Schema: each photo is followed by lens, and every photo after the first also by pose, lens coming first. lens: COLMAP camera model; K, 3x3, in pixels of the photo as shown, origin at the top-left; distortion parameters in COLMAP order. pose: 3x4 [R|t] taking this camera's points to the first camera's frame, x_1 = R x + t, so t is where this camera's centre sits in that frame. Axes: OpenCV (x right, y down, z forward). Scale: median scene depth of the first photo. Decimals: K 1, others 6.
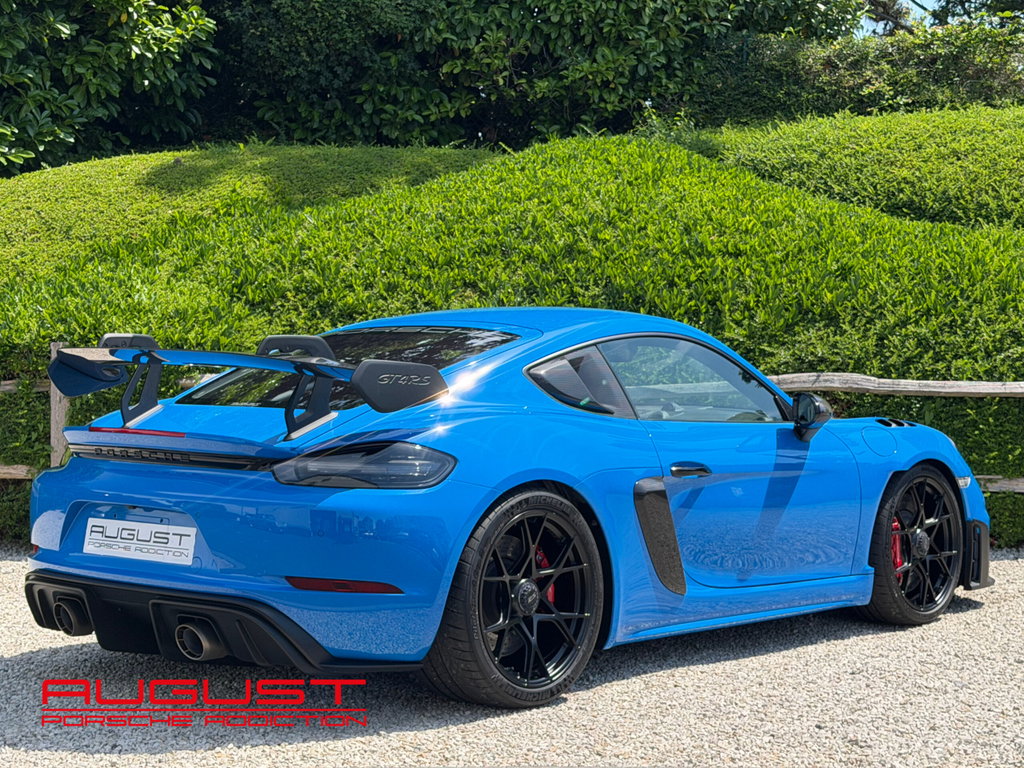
lens RADIAL K [[1990.1, 0, 505.8], [0, 1990.1, 385.4], [0, 0, 1]] dist [0.170976, 0.000000]
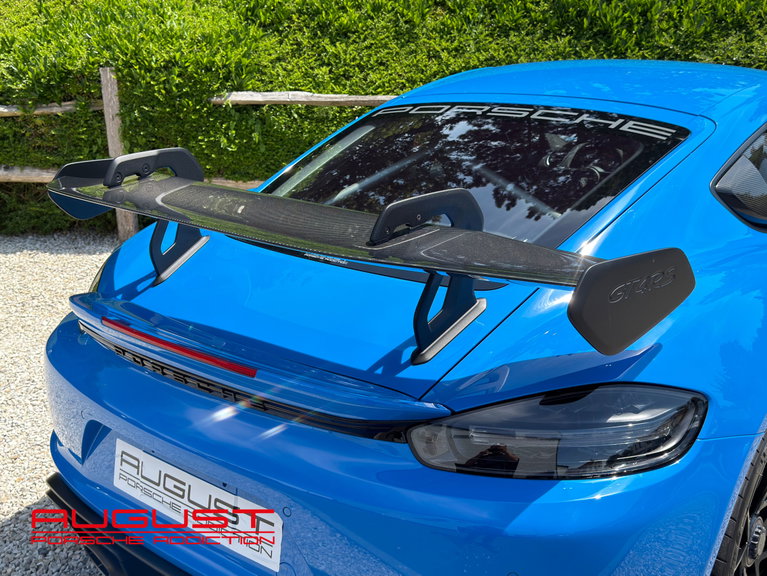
lens RADIAL K [[908.0, 0, 373.3], [0, 908.0, 308.9], [0, 0, 1]] dist [0.068340, 0.000000]
pose [[0.999588, -0.026904, 0.010019, -0.070299], [0.022704, 0.954391, 0.297696, -0.040286], [-0.017571, -0.297346, 0.954608, 0.412092]]
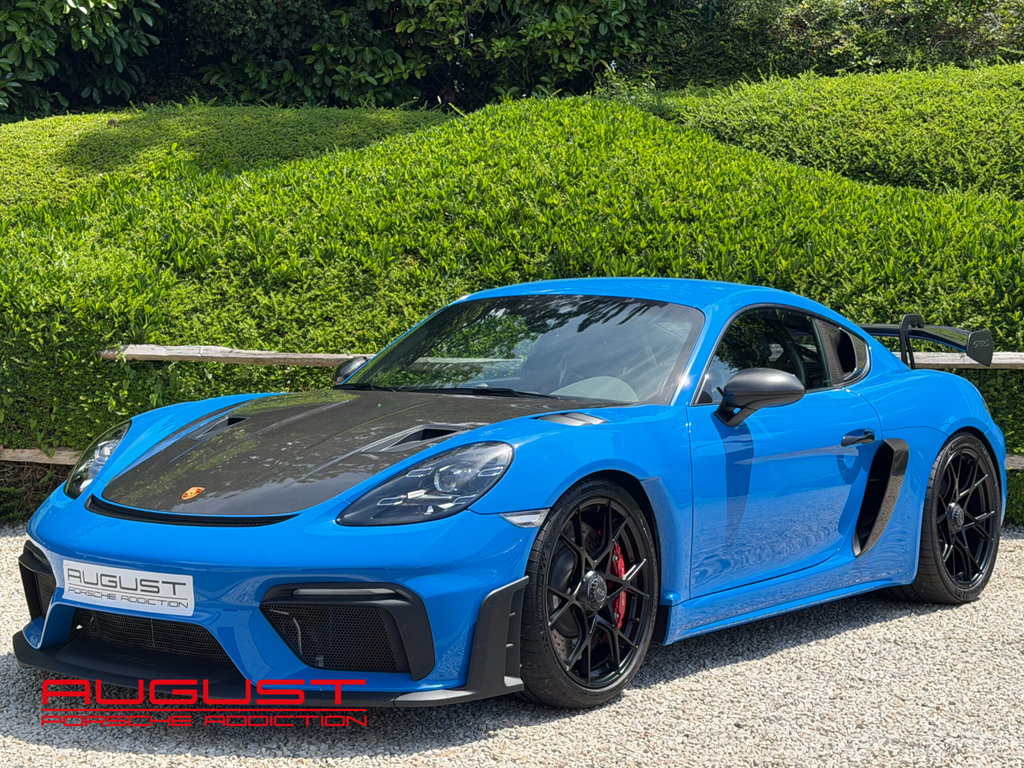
lens RADIAL K [[1990.1, 0, 514.8], [0, 1990.1, 382.7], [0, 0, 1]] dist [0.170976, 0.000000]
pose [[0.999982, -0.000505, 0.006040, 0.026396], [0.000417, 0.999895, 0.014461, -0.001306], [-0.006046, -0.014459, 0.999877, 0.041539]]
